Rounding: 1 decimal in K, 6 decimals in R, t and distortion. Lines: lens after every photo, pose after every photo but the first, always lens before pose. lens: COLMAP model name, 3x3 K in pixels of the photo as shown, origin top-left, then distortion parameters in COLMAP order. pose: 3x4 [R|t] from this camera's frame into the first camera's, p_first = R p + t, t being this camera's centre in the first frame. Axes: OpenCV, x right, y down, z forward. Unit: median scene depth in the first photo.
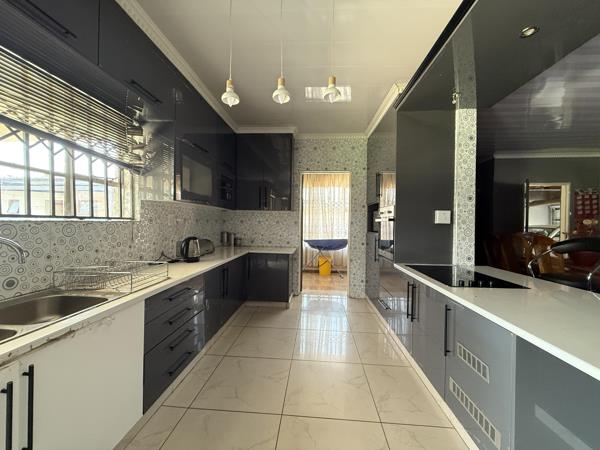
lens RADIAL K [[239.8, 0, 300.0], [0, 239.8, 225.0], [0, 0, 1]] dist [0.012477, 0.000101]
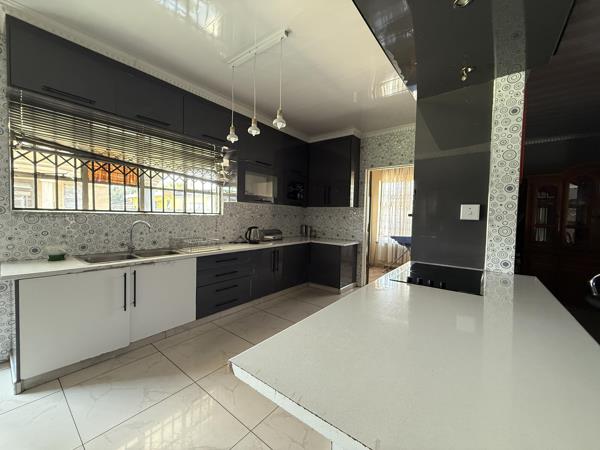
lens RADIAL K [[239.8, 0, 300.0], [0, 239.8, 225.0], [0, 0, 1]] dist [0.012477, 0.000101]
pose [[0.829484, 0.026531, -0.557900, 0.578951], [-0.017110, 0.999609, 0.022098, 0.003682], [0.558269, -0.008784, 0.829614, -0.042733]]
